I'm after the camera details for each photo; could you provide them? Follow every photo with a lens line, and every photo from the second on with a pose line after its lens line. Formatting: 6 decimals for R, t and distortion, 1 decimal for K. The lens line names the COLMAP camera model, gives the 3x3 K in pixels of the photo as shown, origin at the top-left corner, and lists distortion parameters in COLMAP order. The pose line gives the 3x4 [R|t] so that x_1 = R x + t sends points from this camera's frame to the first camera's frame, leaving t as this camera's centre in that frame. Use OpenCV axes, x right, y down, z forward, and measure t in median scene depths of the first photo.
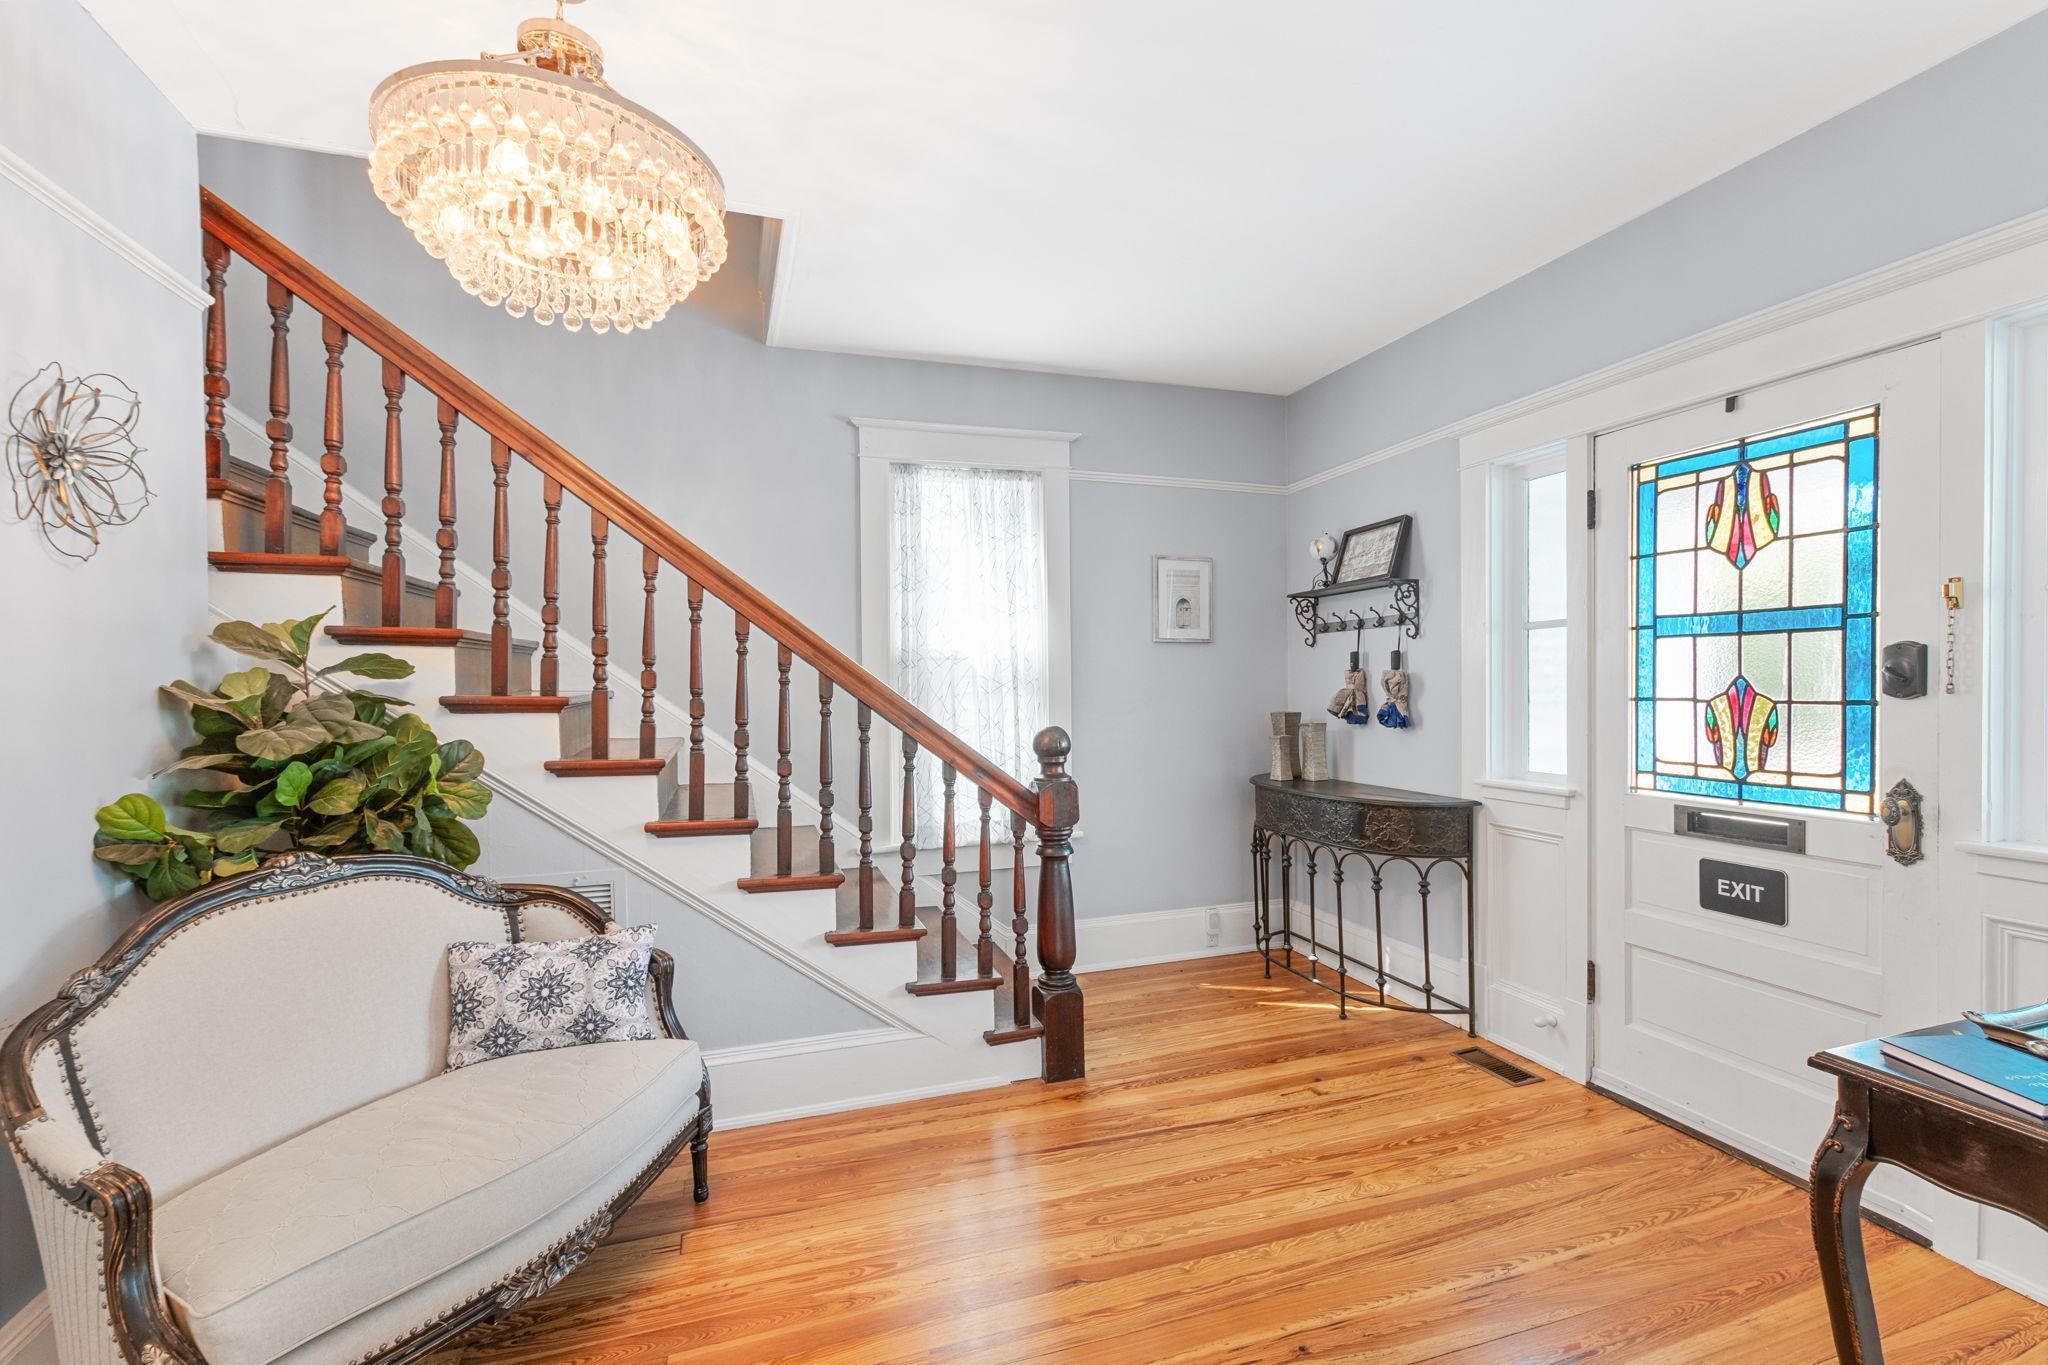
lens RADIAL K [[885.5, 0, 1006.0], [0, 885.5, 699.6], [0, 0, 1]] dist [0.001295, -0.001332]
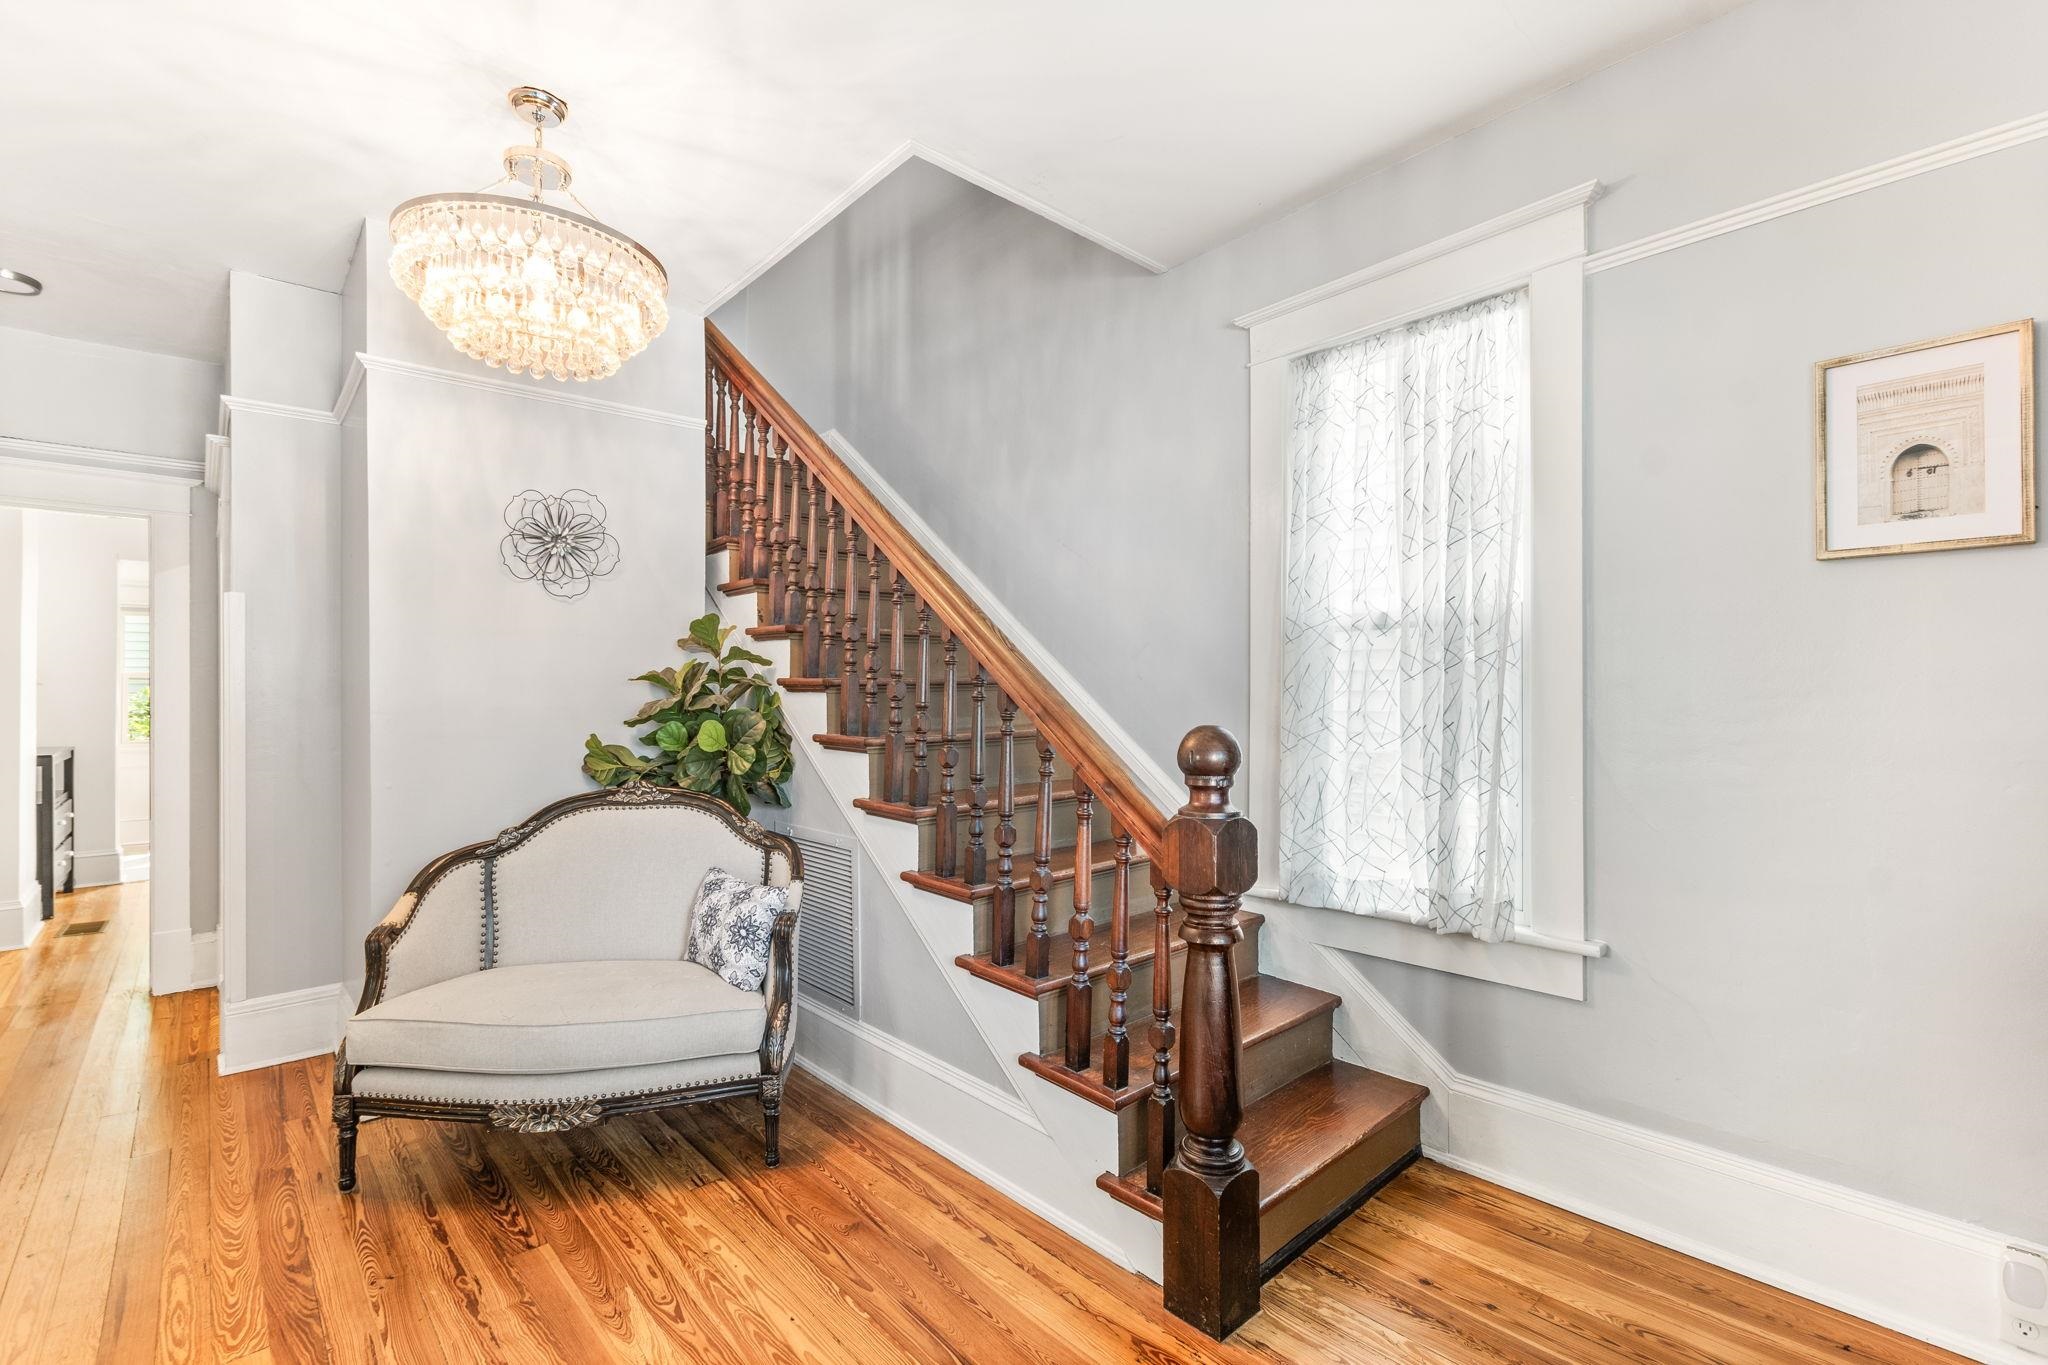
lens RADIAL K [[901.2, 0, 1022.0], [0, 901.2, 680.4], [0, 0, 1]] dist [0.007371, -0.003560]
pose [[0.420177, -0.003073, -0.907437, 0.563223], [-0.015314, 0.999828, -0.010476, 0.007165], [0.907313, 0.018298, 0.420057, 0.626735]]
